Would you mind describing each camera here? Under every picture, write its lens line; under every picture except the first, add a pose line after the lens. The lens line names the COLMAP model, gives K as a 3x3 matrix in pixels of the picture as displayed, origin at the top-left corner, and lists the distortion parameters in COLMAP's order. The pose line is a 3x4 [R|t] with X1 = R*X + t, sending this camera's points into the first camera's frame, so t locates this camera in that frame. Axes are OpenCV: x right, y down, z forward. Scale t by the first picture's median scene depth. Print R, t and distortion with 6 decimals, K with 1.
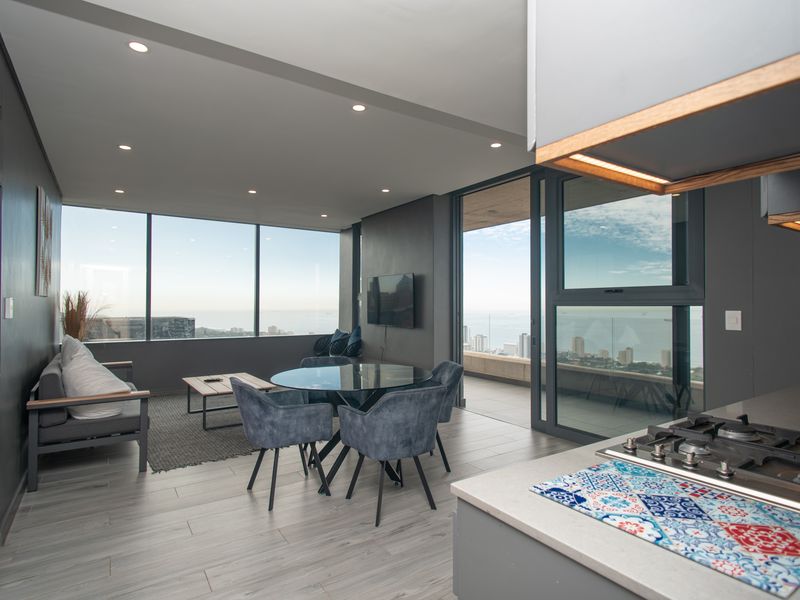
lens RADIAL K [[449.4, 0, 400.0], [0, 449.4, 300.0], [0, 0, 1]] dist [0.002576, 0.000196]
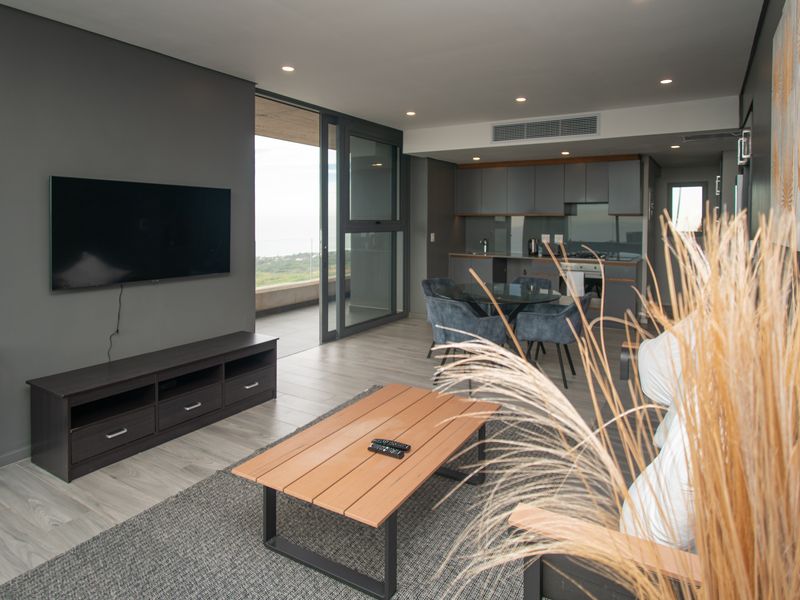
lens RADIAL K [[479.2, 0, 443.9], [0, 479.2, 231.9], [0, 0, 1]] dist [0.001978, 0.000160]
pose [[-0.472029, -0.023851, 0.881260, -0.943495], [-0.014976, 0.999707, 0.019035, -0.020389], [-0.881456, -0.004212, -0.472248, 1.361312]]
